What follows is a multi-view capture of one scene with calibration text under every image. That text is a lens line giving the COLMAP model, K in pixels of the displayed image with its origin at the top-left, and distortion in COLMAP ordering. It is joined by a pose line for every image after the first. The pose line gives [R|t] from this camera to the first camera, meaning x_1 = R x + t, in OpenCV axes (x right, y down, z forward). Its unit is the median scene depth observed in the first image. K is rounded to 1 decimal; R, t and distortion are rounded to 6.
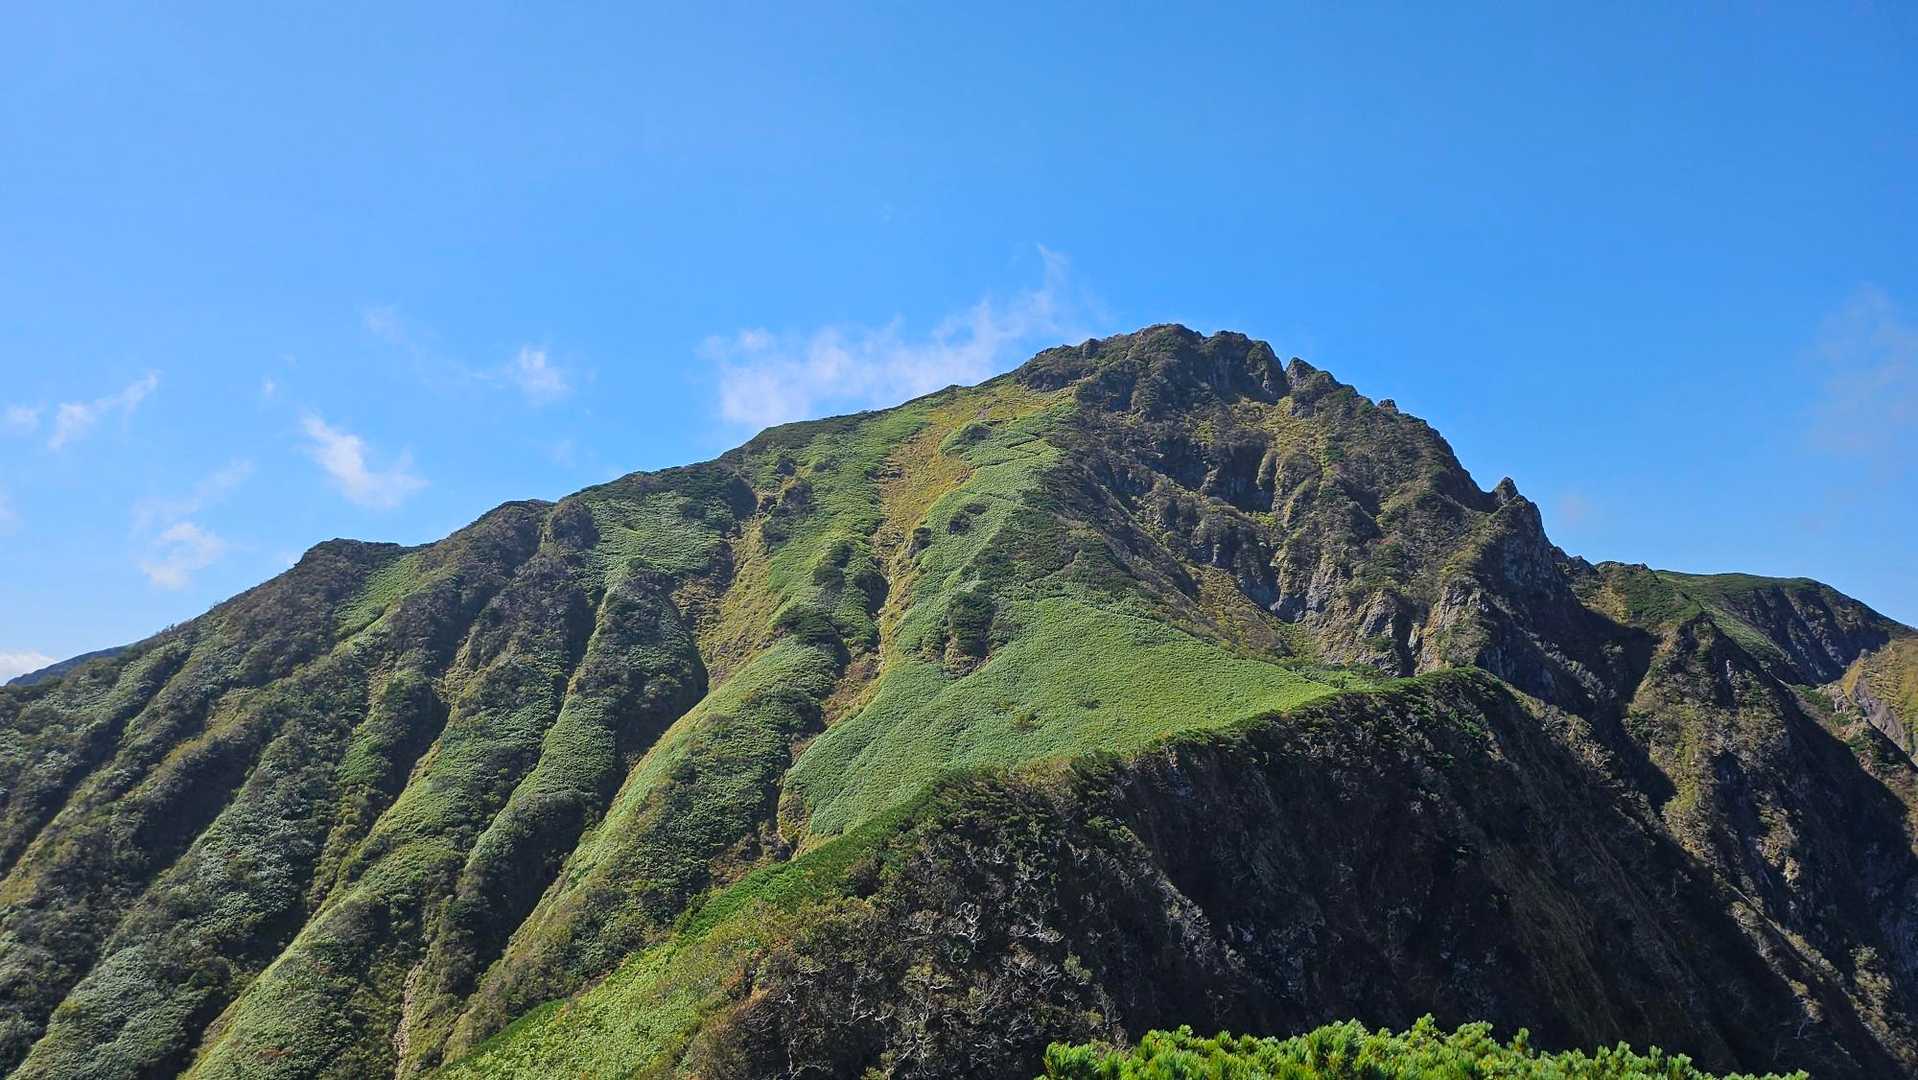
lens RADIAL K [[1214.9, 0, 959.0], [0, 1214.9, 540.0], [0, 0, 1]] dist [0.036414, -0.000385]
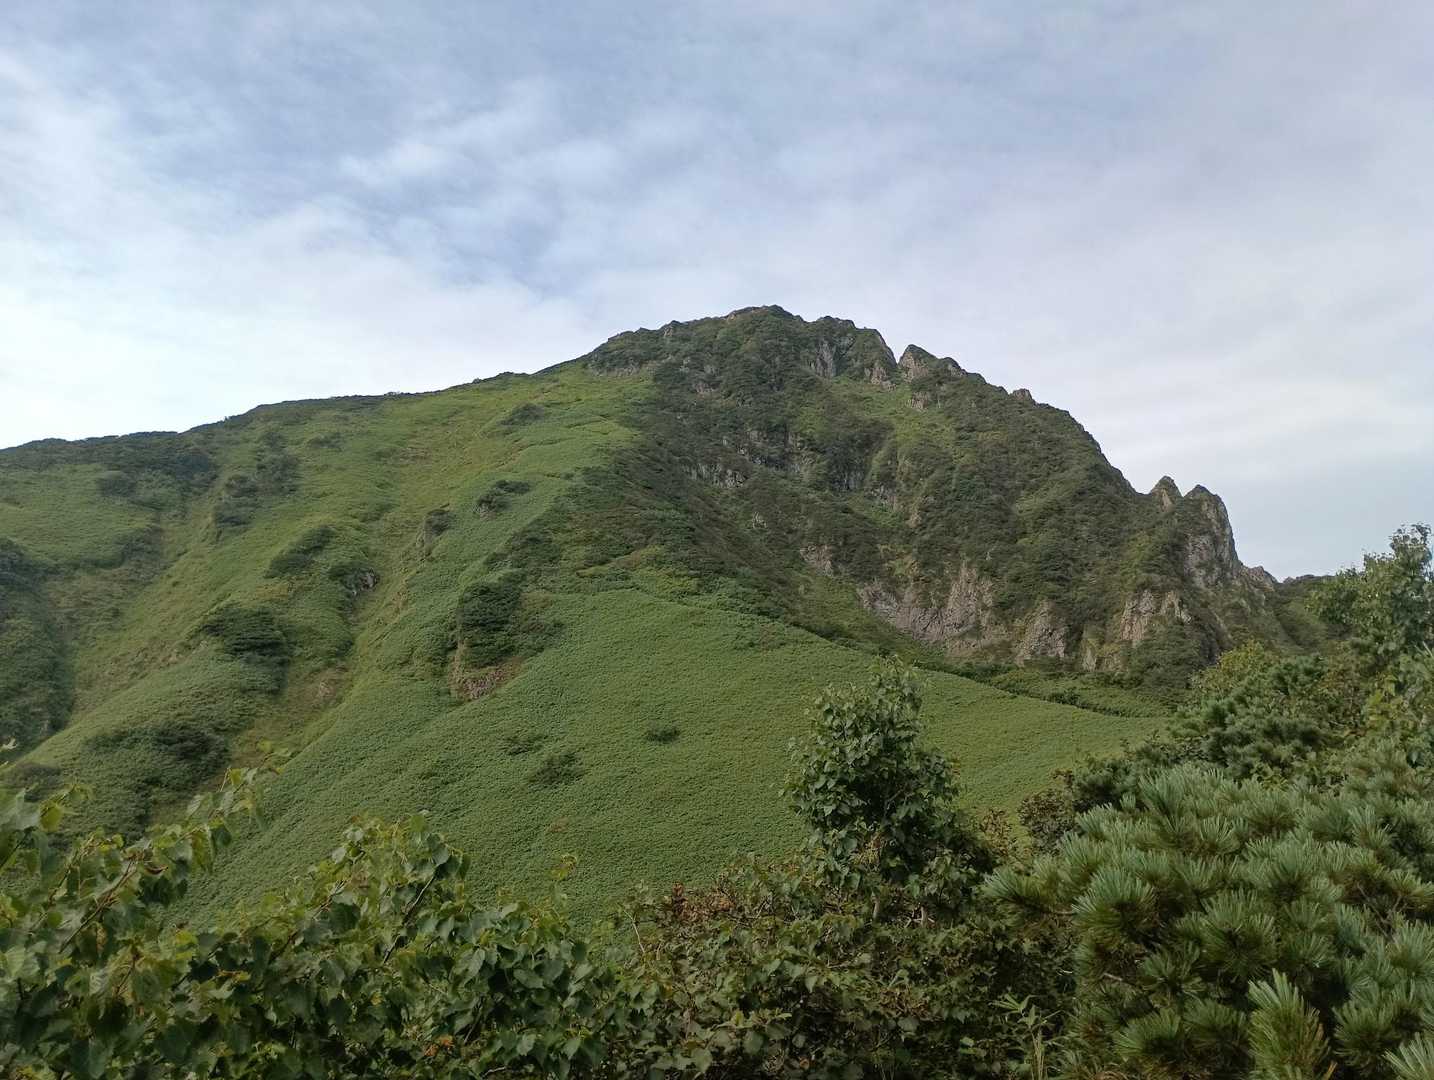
lens RADIAL K [[1133.0, 0, 717.0], [0, 1133.0, 540.0], [0, 0, 1]] dist [0.049629, -0.077045]
pose [[0.988748, 0.020853, 0.148128, 0.032554], [-0.010788, 0.997598, -0.068426, 0.051969], [-0.149199, 0.066058, 0.986598, 0.297856]]
